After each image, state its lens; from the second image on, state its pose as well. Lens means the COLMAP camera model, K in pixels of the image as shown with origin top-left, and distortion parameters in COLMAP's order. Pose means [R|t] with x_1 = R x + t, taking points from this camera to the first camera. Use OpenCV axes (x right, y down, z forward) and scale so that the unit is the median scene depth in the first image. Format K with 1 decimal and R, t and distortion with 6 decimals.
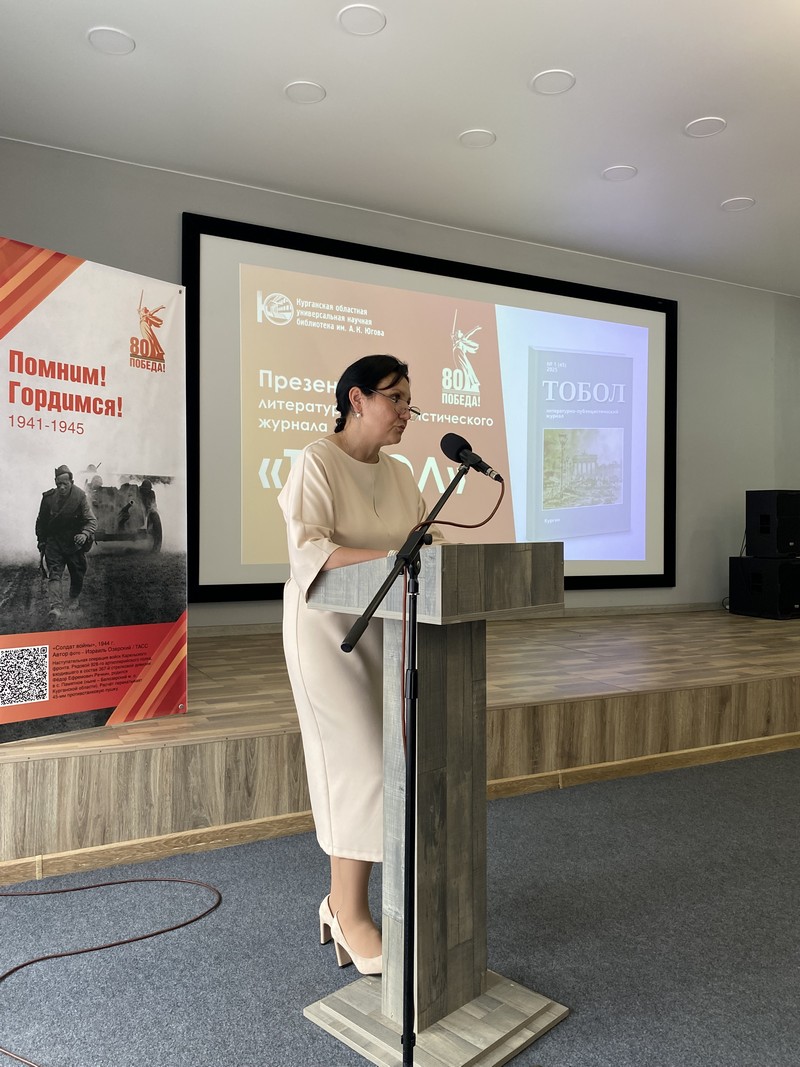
lens RADIAL K [[818.3, 0, 398.4], [0, 818.3, 524.7], [0, 0, 1]] dist [0.074250, -0.138386]
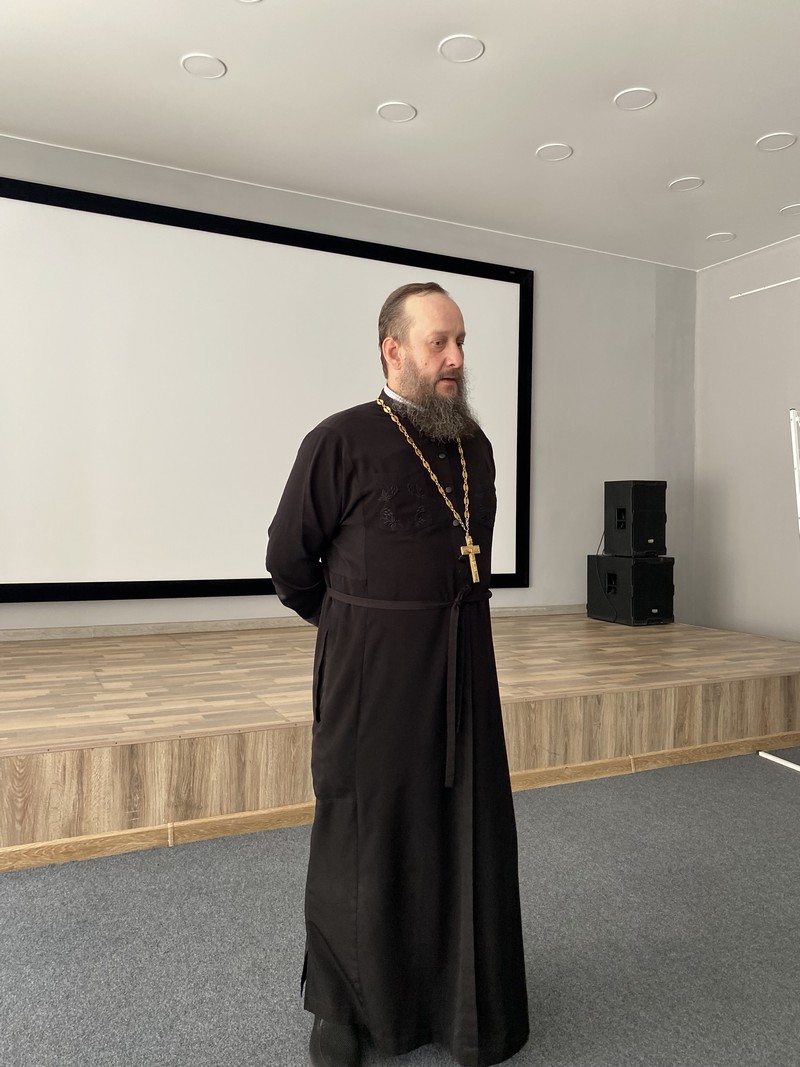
lens RADIAL K [[814.8, 0, 398.0], [0, 814.8, 516.5], [0, 0, 1]] dist [0.056308, -0.138729]
pose [[0.999664, 0.002905, -0.025744, 0.255051], [-0.003015, 0.999987, -0.004212, 0.001797], [0.025731, 0.004288, 0.999660, 0.123448]]
